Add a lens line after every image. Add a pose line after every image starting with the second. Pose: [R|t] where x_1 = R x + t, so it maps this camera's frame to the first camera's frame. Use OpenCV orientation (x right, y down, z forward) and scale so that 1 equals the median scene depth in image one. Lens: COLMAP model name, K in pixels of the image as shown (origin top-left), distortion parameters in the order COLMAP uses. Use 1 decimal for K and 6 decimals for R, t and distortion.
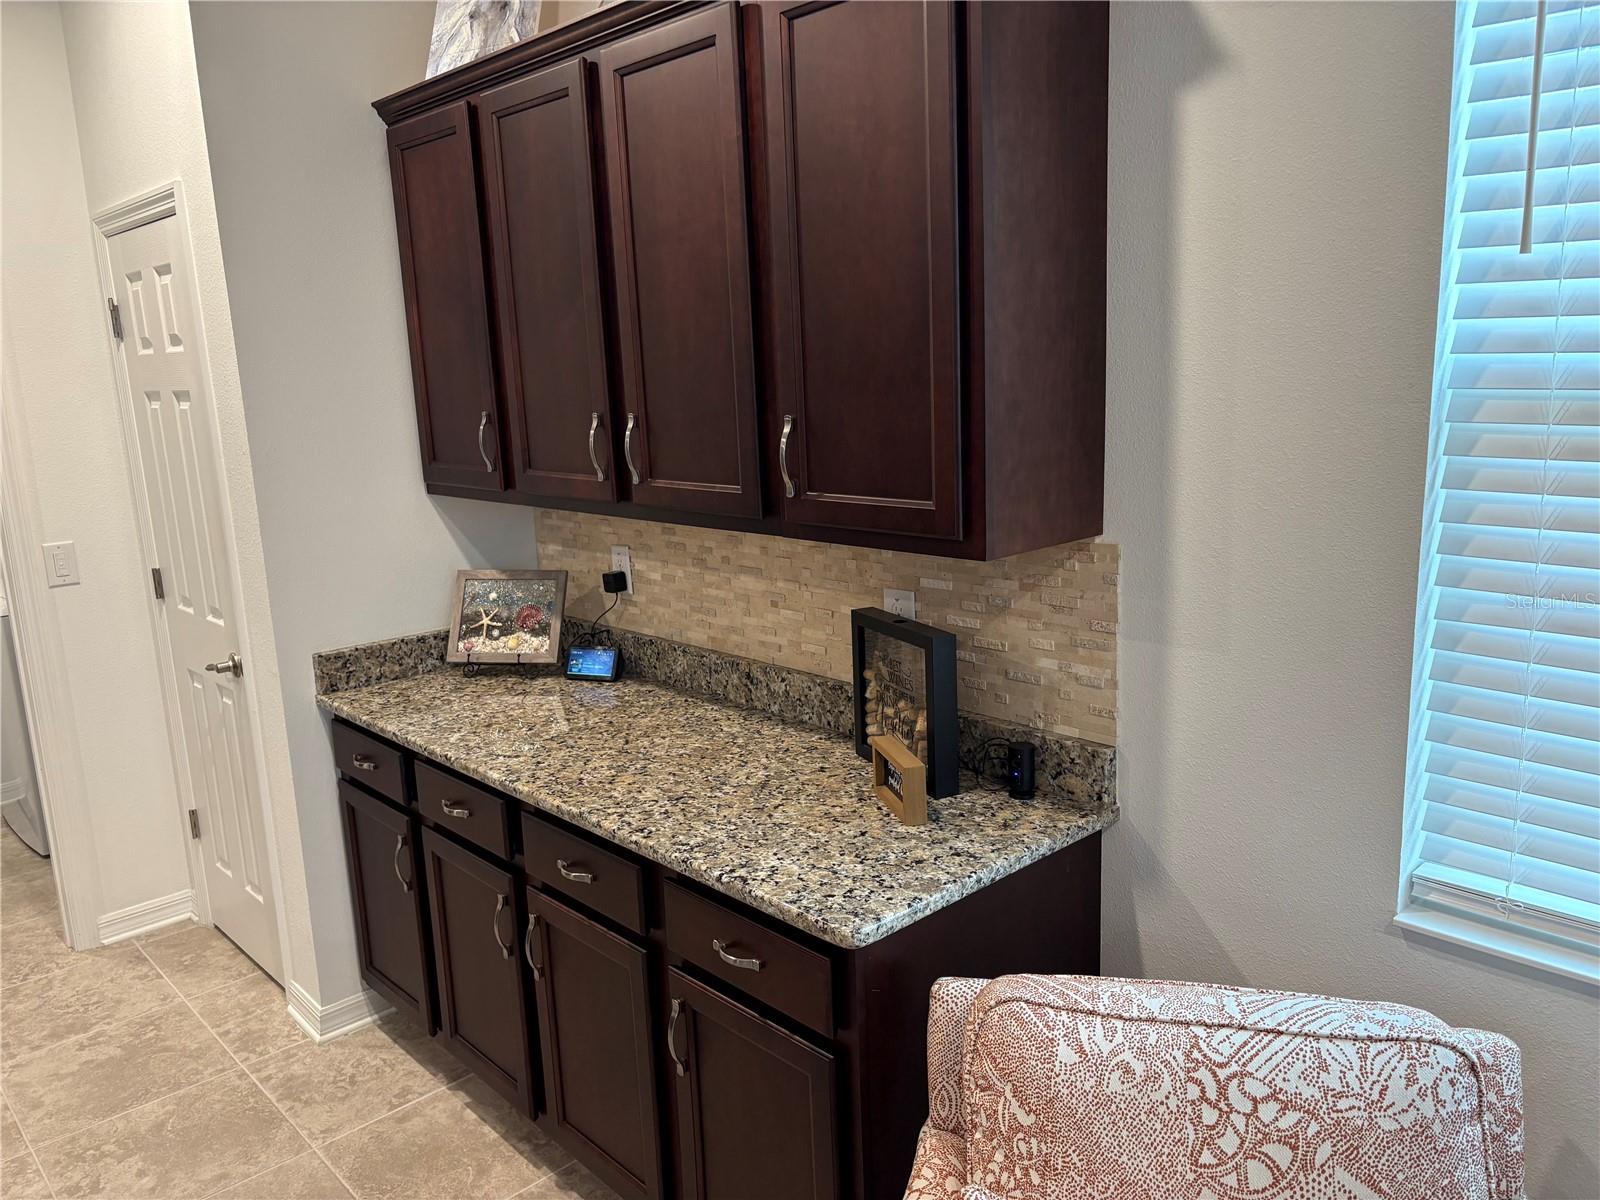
lens RADIAL K [[1207.8, 0, 793.8], [0, 1207.8, 596.0], [0, 0, 1]] dist [0.036514, -0.011500]
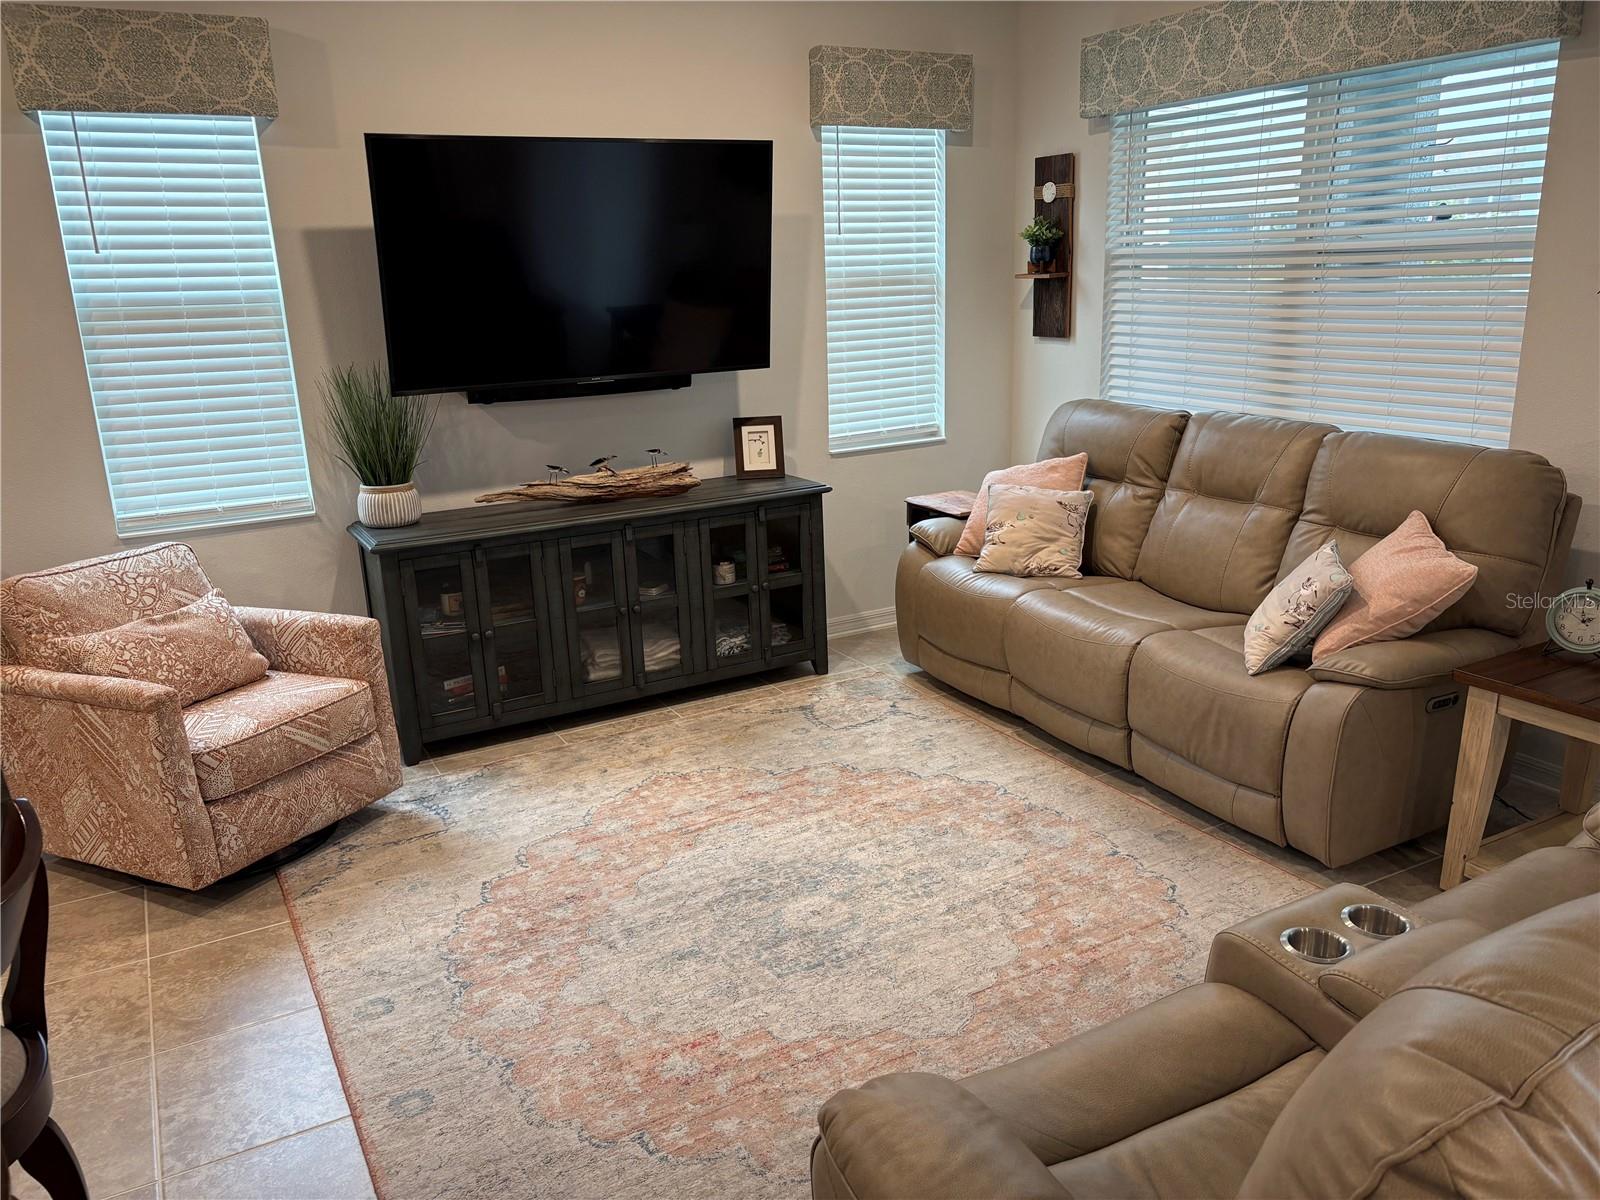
lens RADIAL K [[1207.8, 0, 804.2], [0, 1207.8, 606.6], [0, 0, 1]] dist [0.036514, -0.011500]
pose [[0.240751, -0.230755, 0.942757, -1.185489], [0.220391, 0.958951, 0.178438, 0.217579], [-0.945234, 0.164816, 0.281725, -0.730491]]
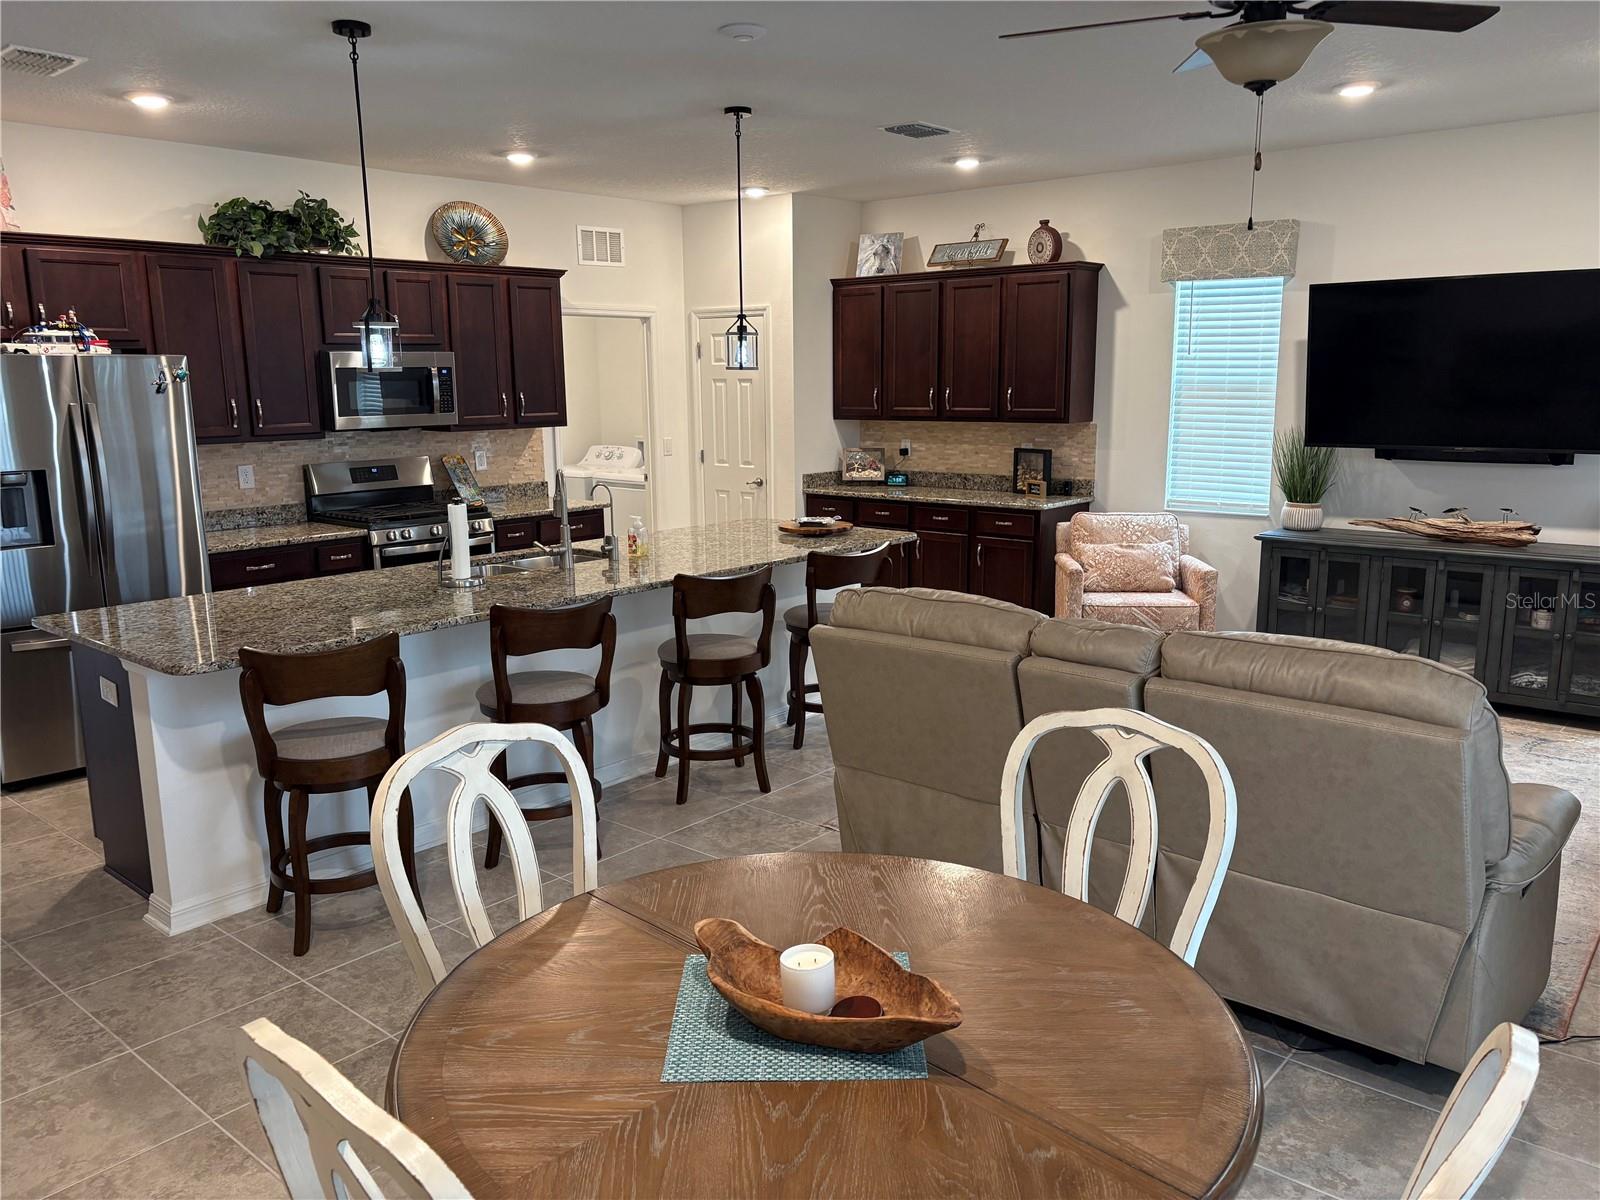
lens RADIAL K [[1207.8, 0, 796.9], [0, 1207.8, 611.1], [0, 0, 1]] dist [0.036514, -0.011500]
pose [[0.991292, 0.008816, 0.131387, -1.084139], [-0.007505, 0.999917, -0.010463, 0.553436], [-0.131468, 0.009386, 0.991276, -2.466567]]
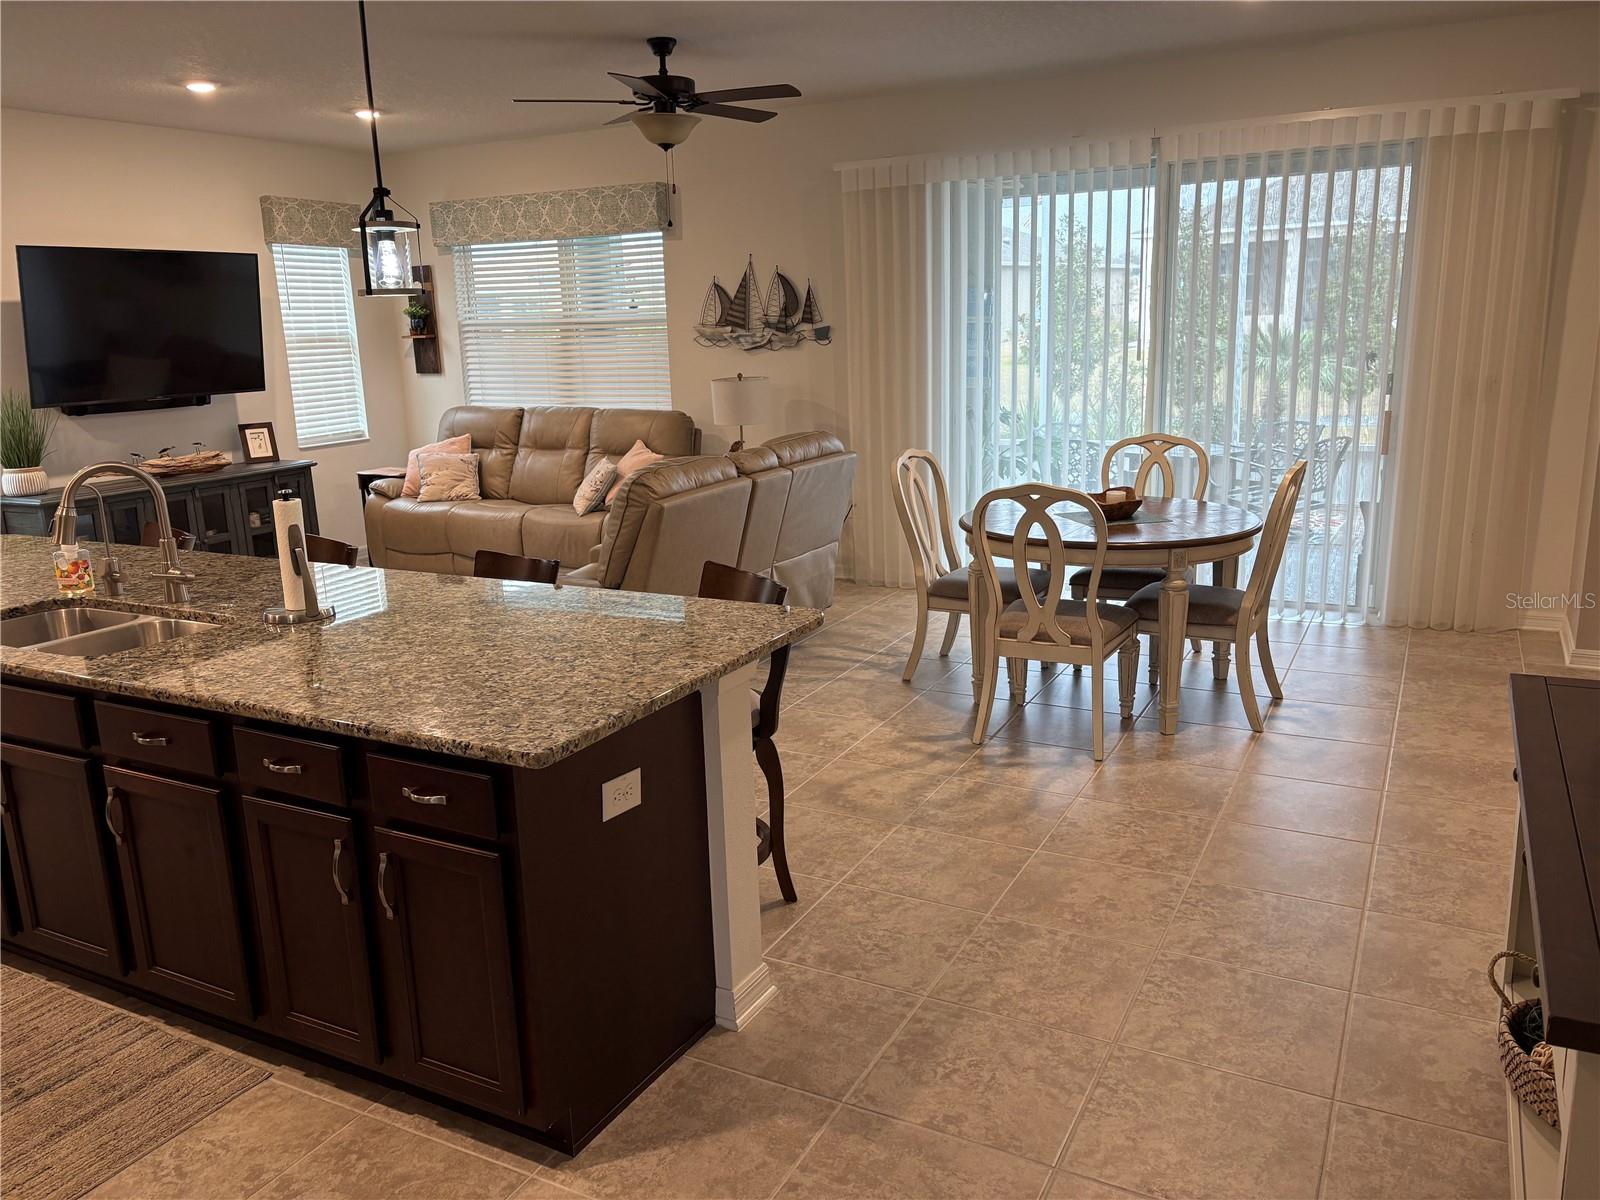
lens RADIAL K [[1207.8, 0, 794.2], [0, 1207.8, 608.0], [0, 0, 1]] dist [0.036514, -0.011500]
pose [[-0.331512, -0.166701, 0.928607, -2.984207], [0.237110, 0.937953, 0.253027, 0.242459], [-0.913170, 0.304063, -0.271416, -0.364299]]
